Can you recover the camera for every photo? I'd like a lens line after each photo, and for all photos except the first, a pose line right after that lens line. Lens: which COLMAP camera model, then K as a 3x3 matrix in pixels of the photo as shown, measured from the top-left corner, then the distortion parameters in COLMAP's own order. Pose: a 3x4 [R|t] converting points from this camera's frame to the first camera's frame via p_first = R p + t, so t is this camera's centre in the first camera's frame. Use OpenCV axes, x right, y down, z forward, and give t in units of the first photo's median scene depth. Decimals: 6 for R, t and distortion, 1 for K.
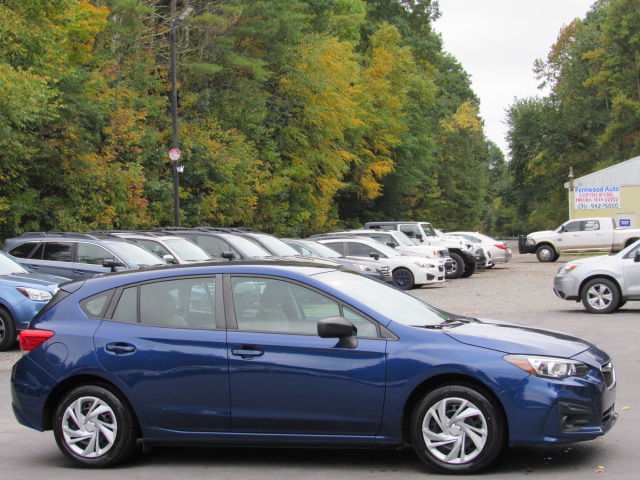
lens RADIAL K [[1431.8, 0, 299.1], [0, 1431.8, 240.8], [0, 0, 1]] dist [-0.100598, 0.000000]
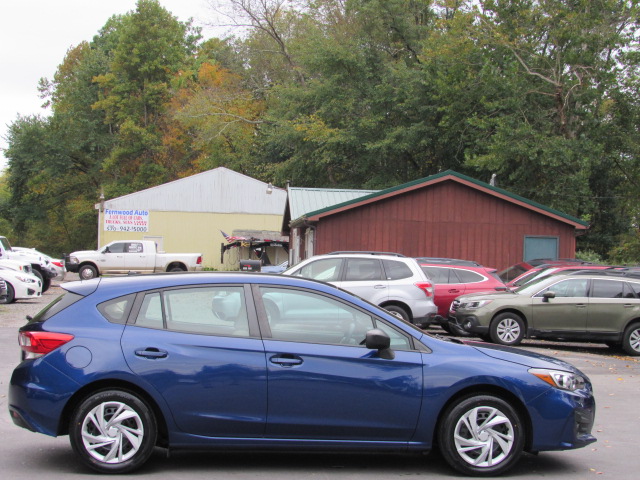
lens RADIAL K [[1431.8, 0, 318.3], [0, 1431.8, 240.4], [0, 0, 1]] dist [-0.100598, 0.000000]
pose [[0.922280, 0.056543, 0.382364, -0.396724], [-0.051026, 0.998395, -0.024563, 0.014729], [-0.383139, 0.003143, 0.923685, 0.033652]]
